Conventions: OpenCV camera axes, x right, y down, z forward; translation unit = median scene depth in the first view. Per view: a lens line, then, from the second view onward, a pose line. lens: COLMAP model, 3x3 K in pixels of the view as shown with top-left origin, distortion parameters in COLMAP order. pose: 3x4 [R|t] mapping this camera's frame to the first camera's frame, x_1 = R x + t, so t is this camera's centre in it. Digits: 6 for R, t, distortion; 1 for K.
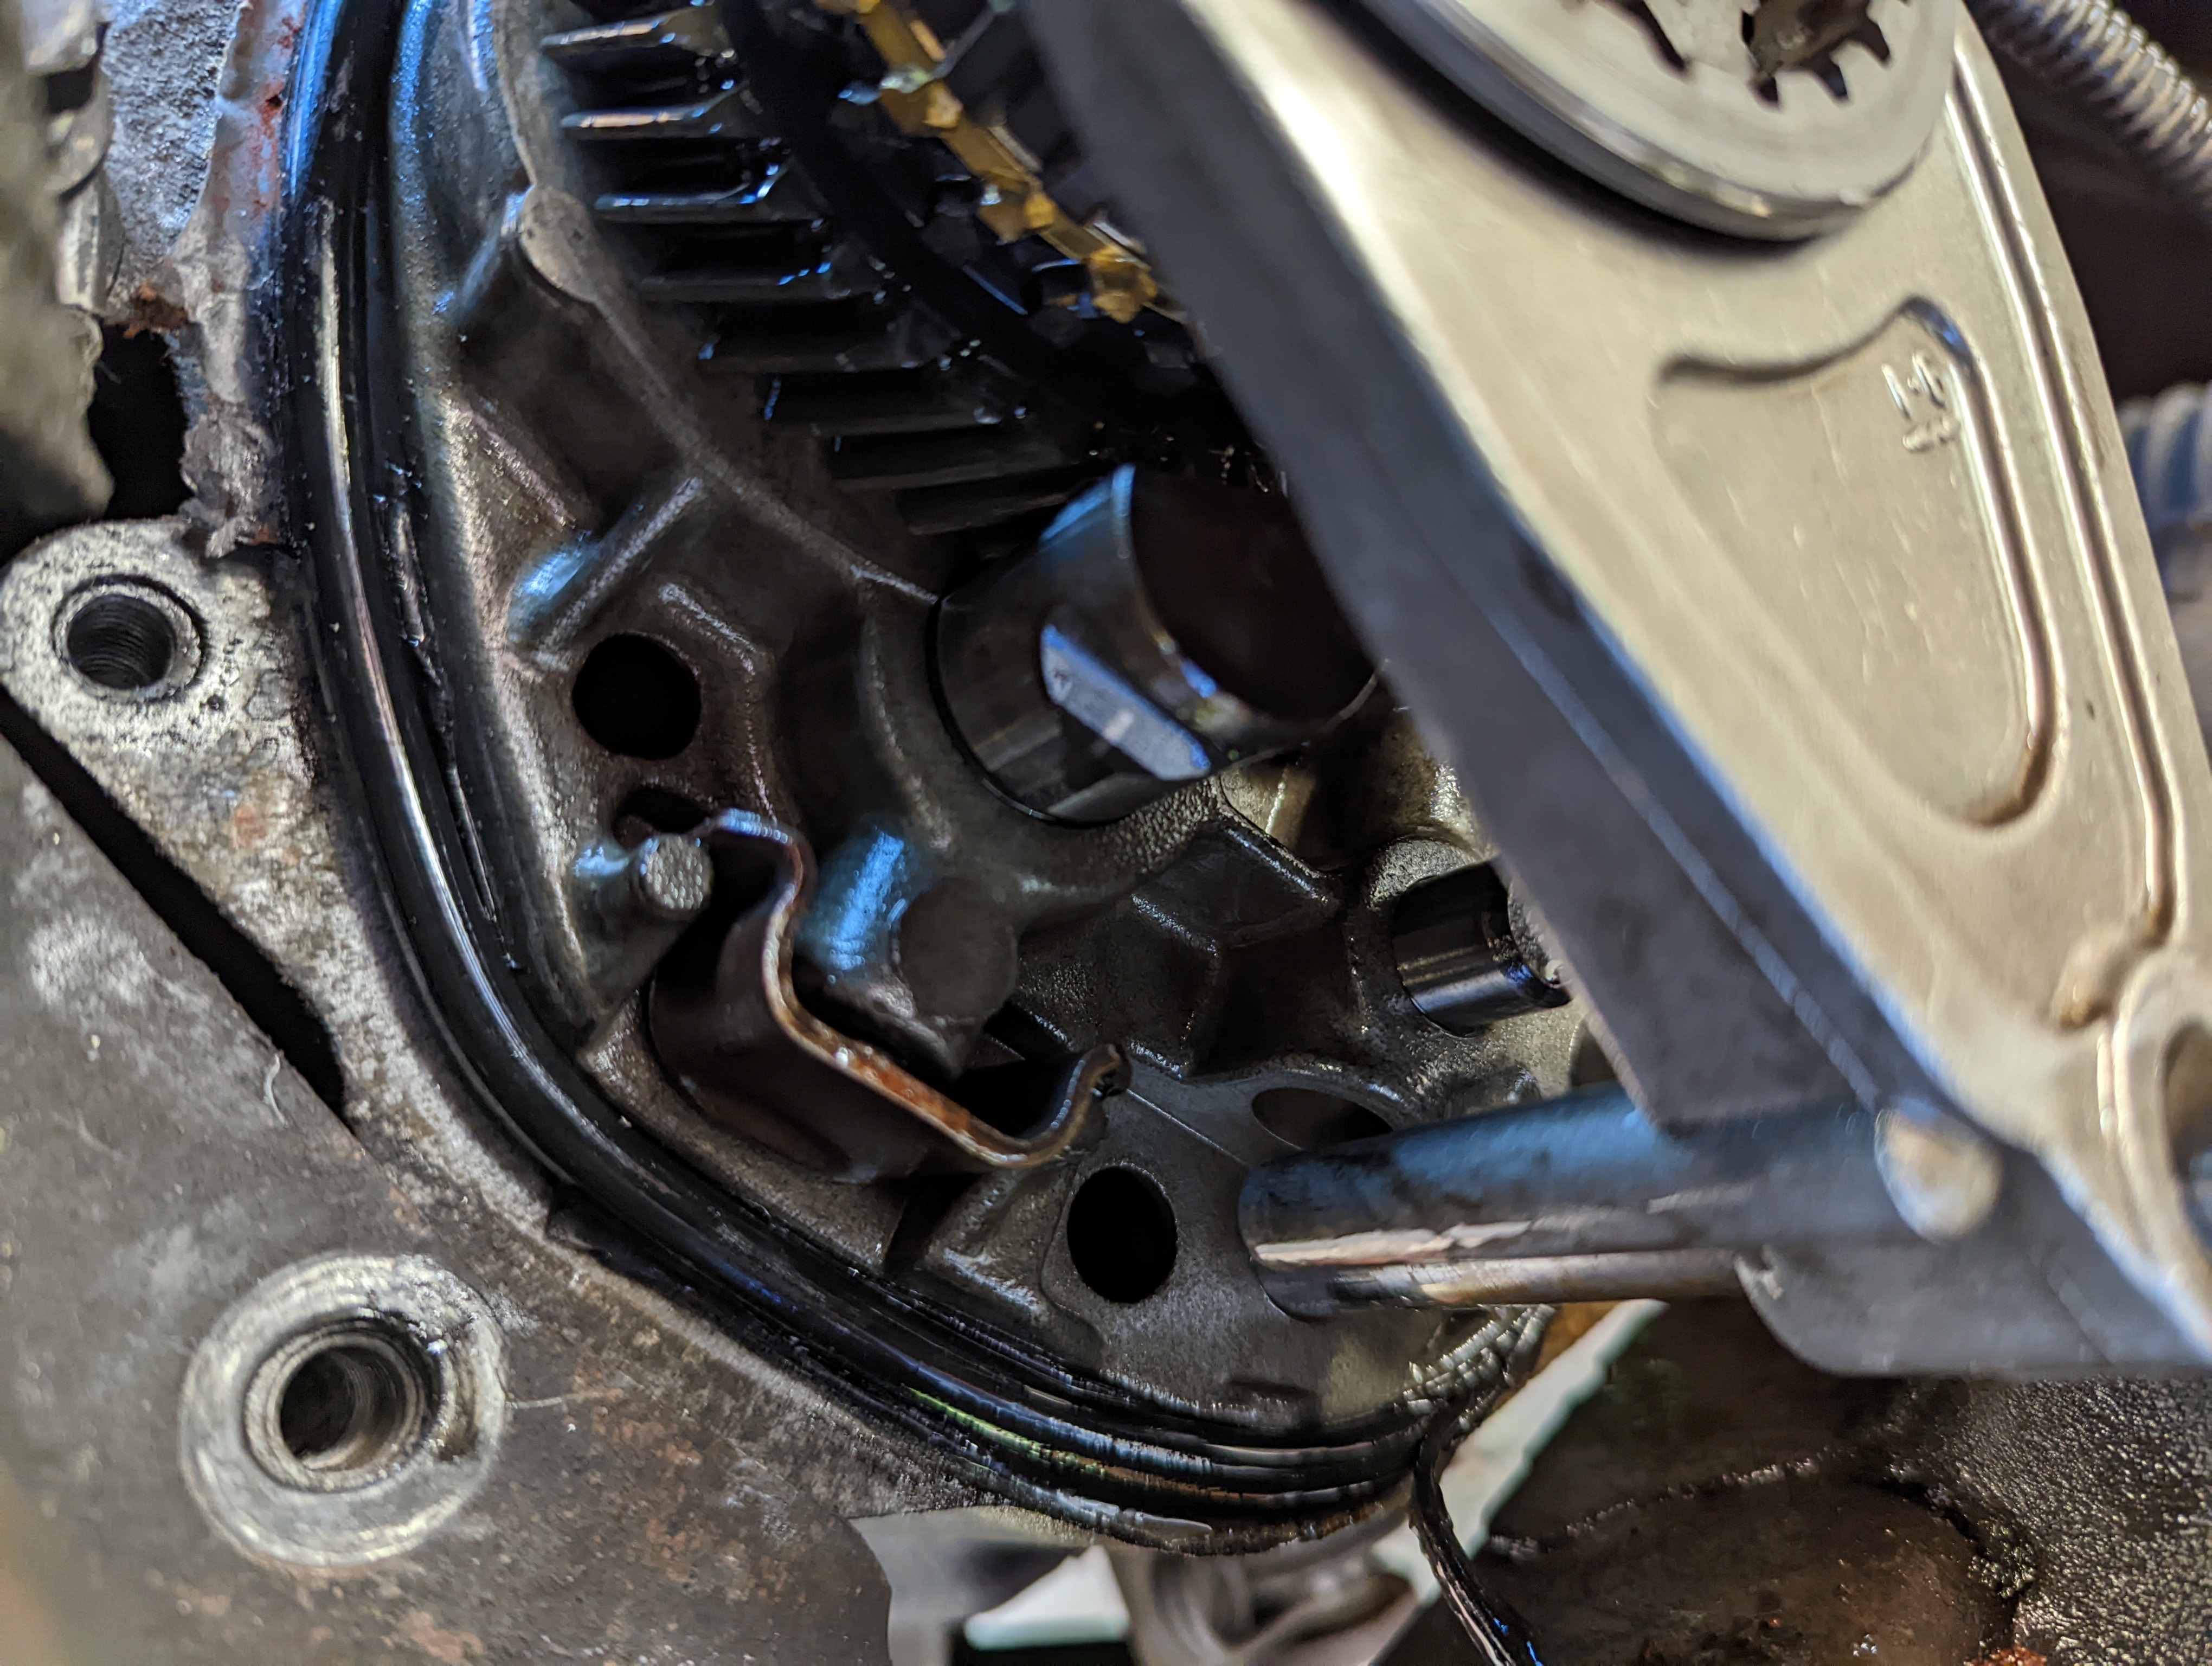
lens RADIAL K [[1852.9, 0, 1152.3], [0, 1852.9, 881.9], [0, 0, 1]] dist [-0.034087, 0.010661]
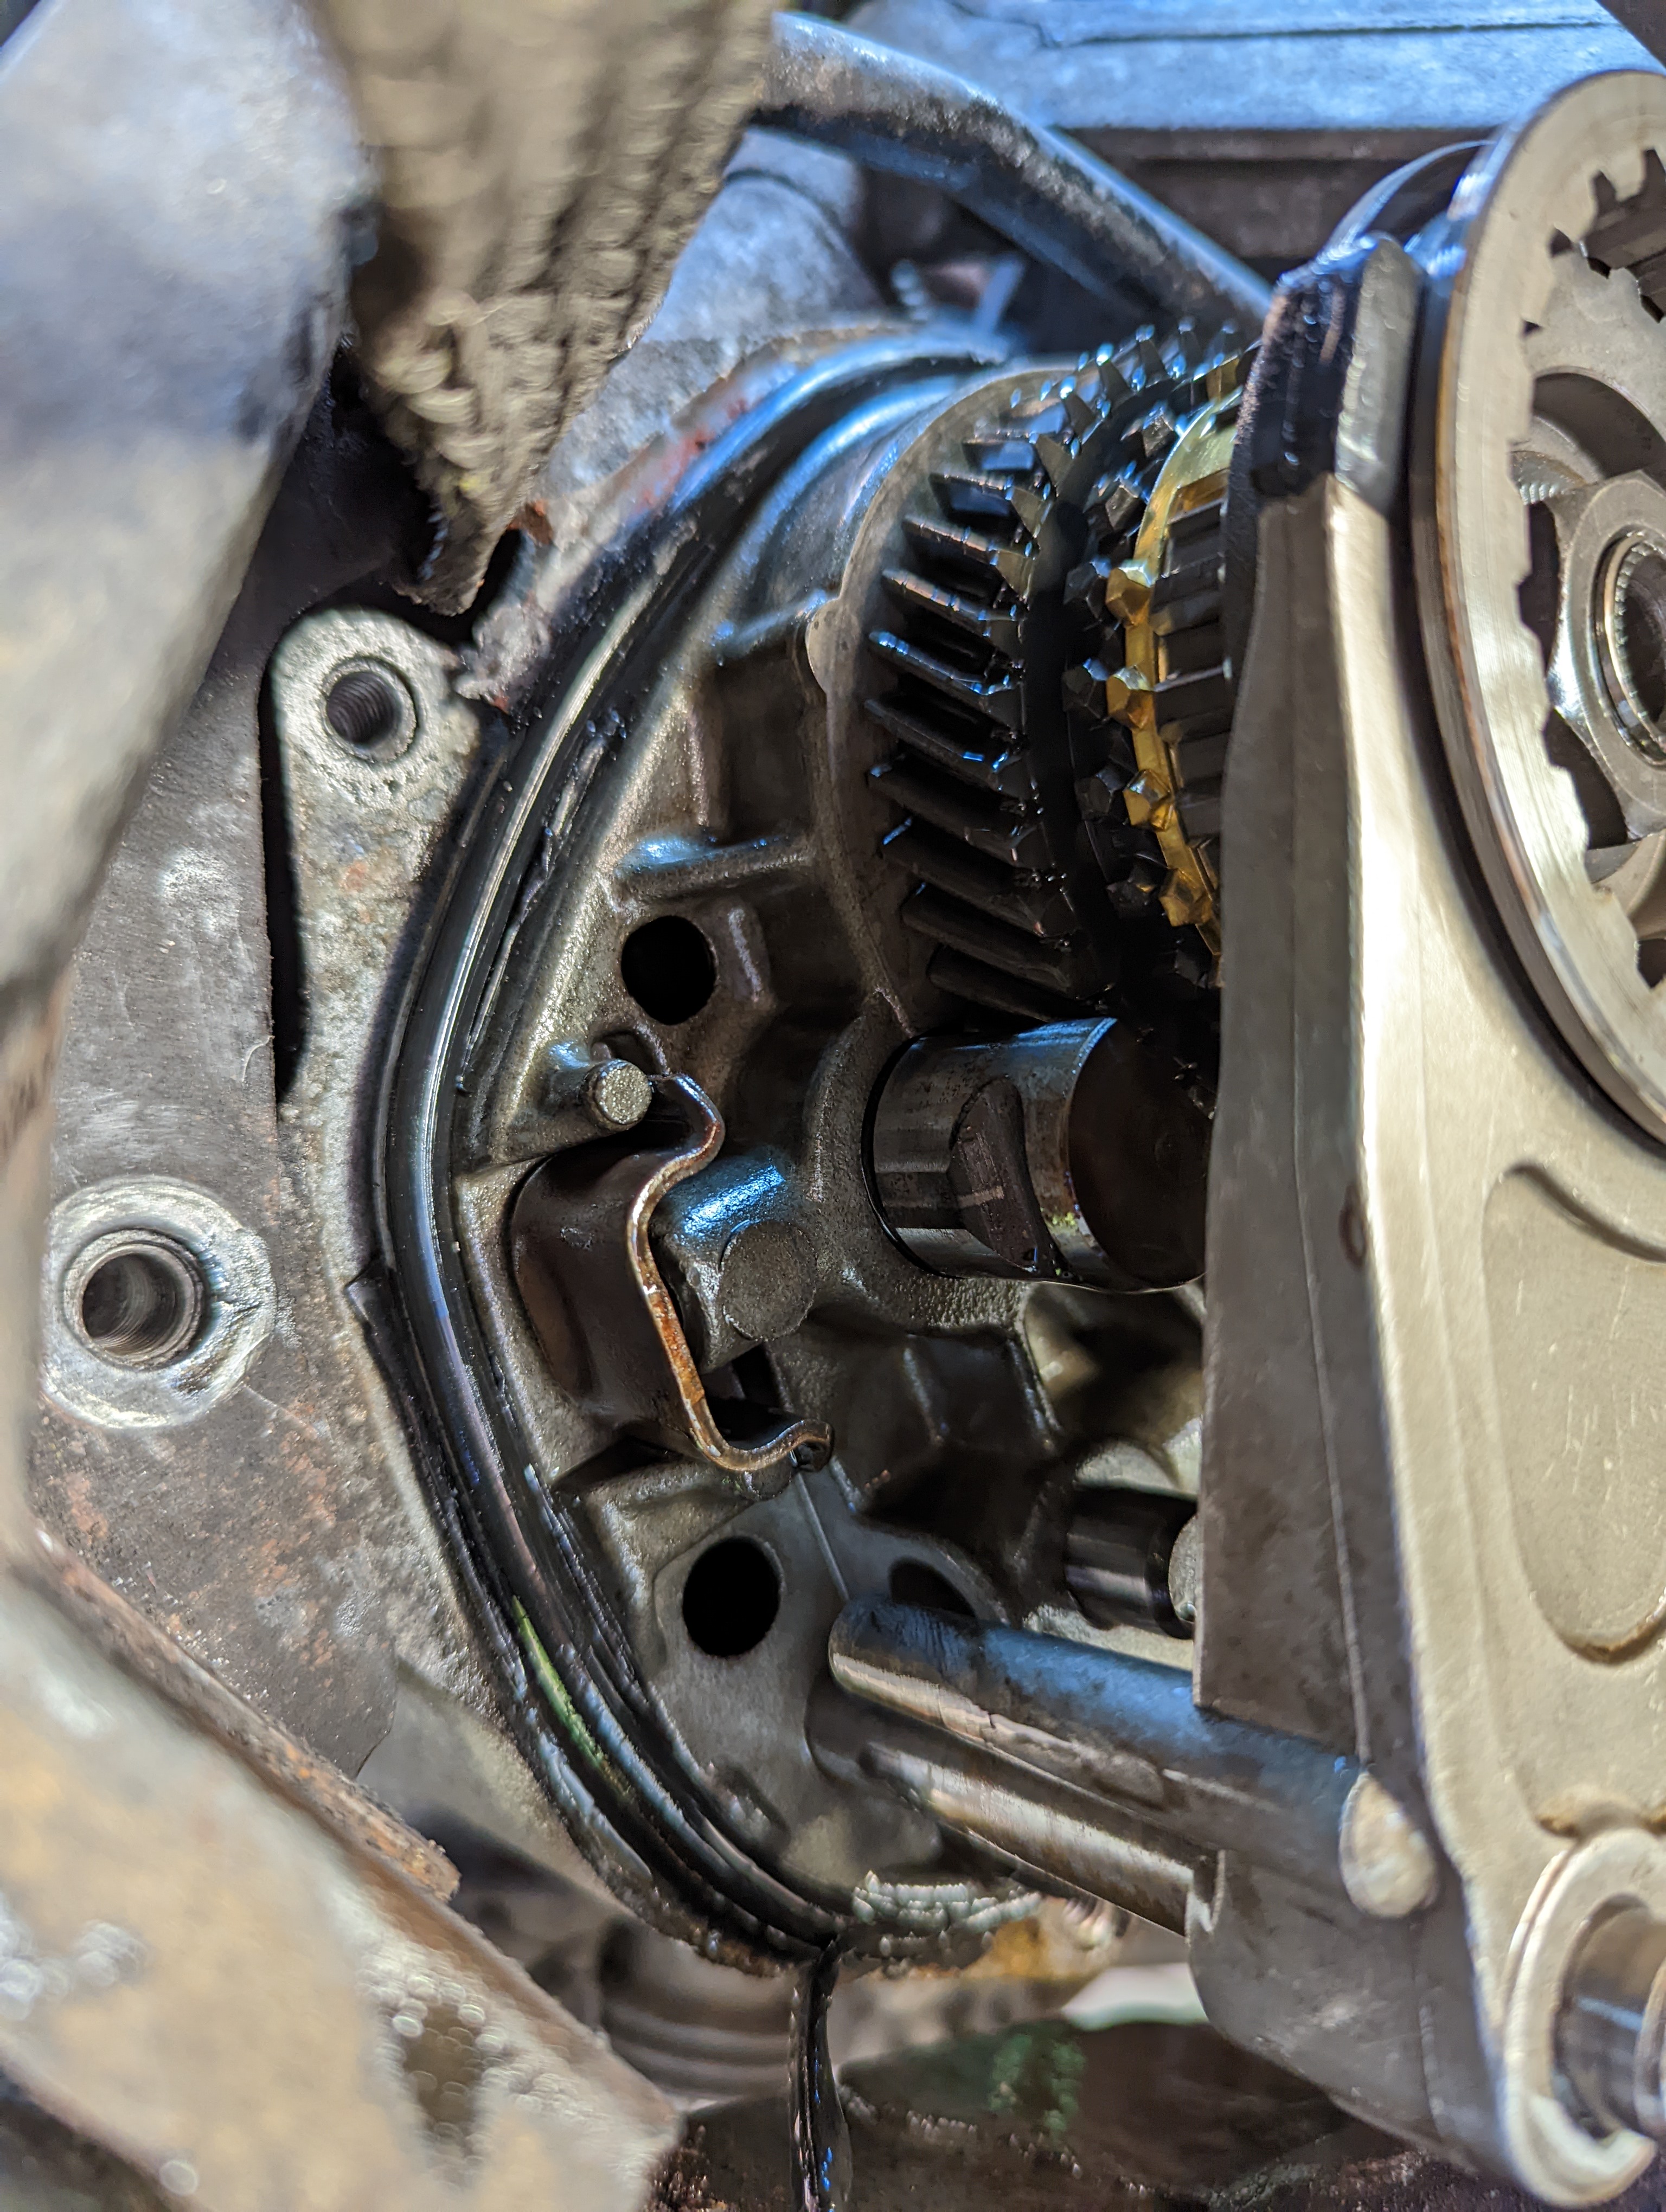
lens RADIAL K [[1871.9, 0, 833.0], [0, 1871.9, 1106.0], [0, 0, 1]] dist [-0.047811, 0.017846]
pose [[0.828006, 0.545649, -0.129124, 0.021870], [-0.560461, 0.812370, -0.161058, 0.118335], [0.017016, 0.205726, 0.978462, -0.196916]]
